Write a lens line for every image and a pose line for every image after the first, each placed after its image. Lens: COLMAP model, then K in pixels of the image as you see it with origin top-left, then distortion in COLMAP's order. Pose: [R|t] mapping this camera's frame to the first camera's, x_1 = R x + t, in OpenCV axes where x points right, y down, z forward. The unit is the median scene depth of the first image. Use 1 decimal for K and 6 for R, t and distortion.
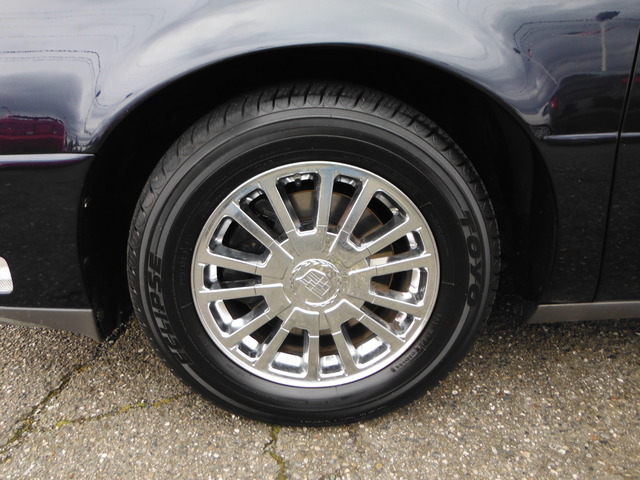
lens RADIAL K [[521.8, 0, 319.8], [0, 521.8, 240.4], [0, 0, 1]] dist [0.008451, 0.001674]
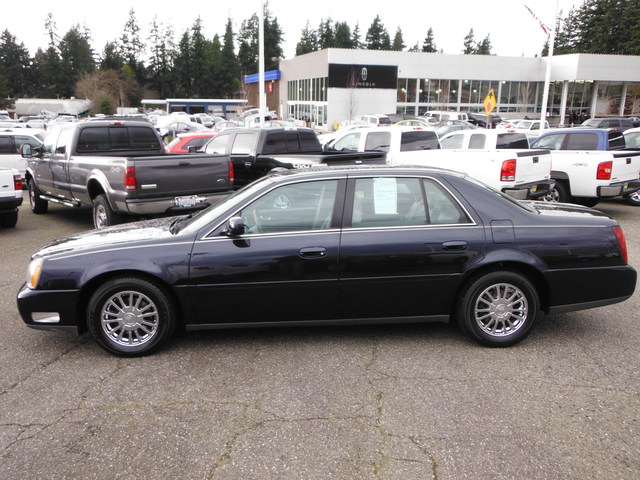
lens RADIAL K [[521.8, 0, 320.4], [0, 521.8, 239.8], [0, 0, 1]] dist [0.008451, 0.001674]
pose [[0.999852, -0.008243, 0.015104, 1.506417], [0.011857, 0.966161, -0.257667, 0.582992], [-0.012469, 0.257808, 0.966116, -3.369882]]
